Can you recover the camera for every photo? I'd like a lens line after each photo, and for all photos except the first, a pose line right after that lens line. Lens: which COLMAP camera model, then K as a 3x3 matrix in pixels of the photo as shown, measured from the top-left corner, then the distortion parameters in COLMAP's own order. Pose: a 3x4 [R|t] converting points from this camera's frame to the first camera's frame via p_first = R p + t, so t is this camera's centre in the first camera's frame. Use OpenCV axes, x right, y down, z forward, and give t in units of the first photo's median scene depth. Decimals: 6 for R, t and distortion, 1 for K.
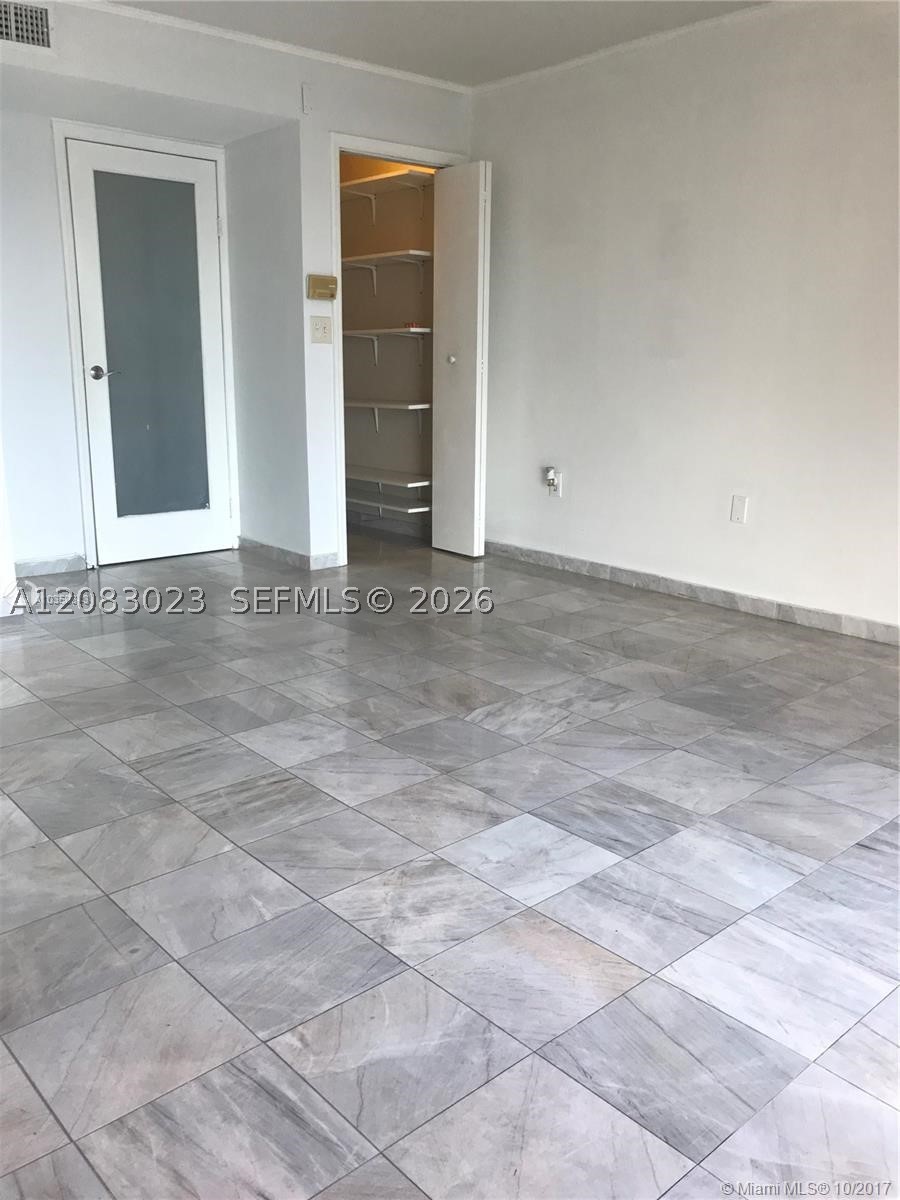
lens RADIAL K [[1011.9, 0, 450.0], [0, 1011.9, 600.0], [0, 0, 1]] dist [0.111382, -0.000372]
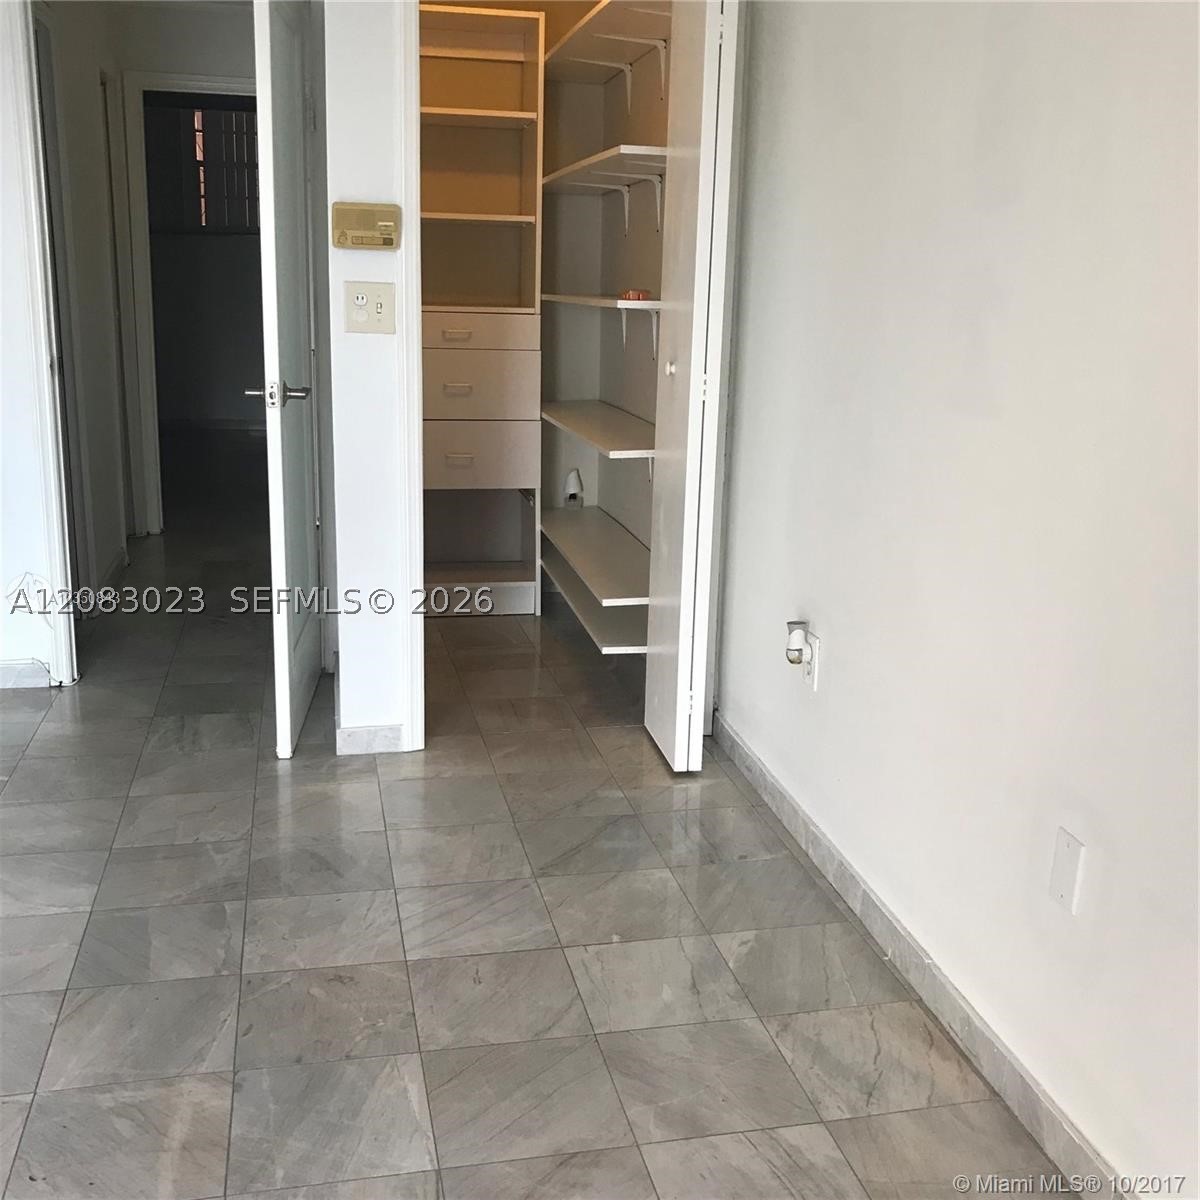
lens RADIAL K [[1323.0, 0, 600.0], [0, 1323.0, 600.0], [0, 0, 1]] dist [0.007843, -0.005594]
pose [[0.875812, 0.128307, -0.465285, 0.305121], [-0.127403, 0.991284, 0.033545, -0.155877], [0.465534, 0.029900, 0.884525, 0.470535]]
